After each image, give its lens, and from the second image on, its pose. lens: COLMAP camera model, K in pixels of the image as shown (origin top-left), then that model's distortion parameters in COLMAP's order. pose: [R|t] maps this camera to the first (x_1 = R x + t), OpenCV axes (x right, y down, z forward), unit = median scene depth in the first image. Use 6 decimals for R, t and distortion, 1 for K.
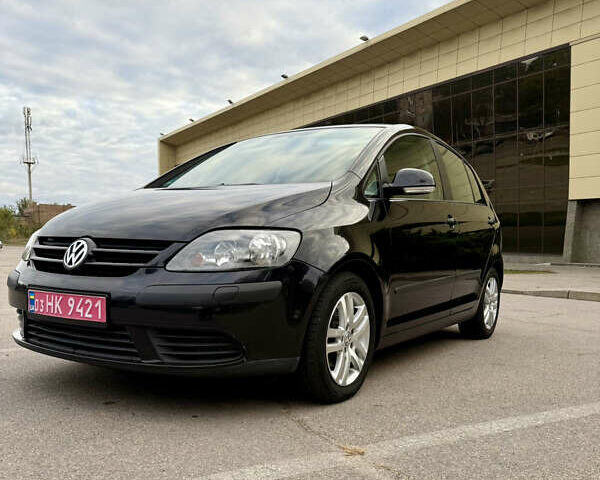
lens RADIAL K [[560.4, 0, 300.0], [0, 560.4, 240.0], [0, 0, 1]] dist [0.125850, -0.243832]
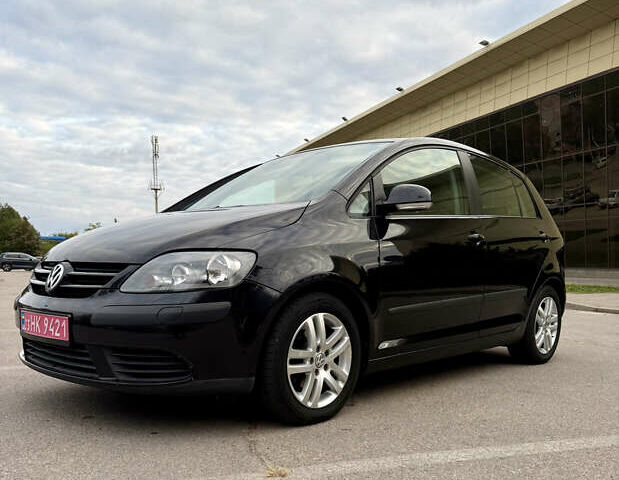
lens RADIAL K [[583.1, 0, 322.9], [0, 583.1, 240.2], [0, 0, 1]] dist [0.095439, -0.154525]
pose [[0.982641, -0.022240, -0.184181, 0.196098], [0.016214, 0.999285, -0.034157, 0.000742], [0.184809, 0.030577, 0.982299, -0.006196]]
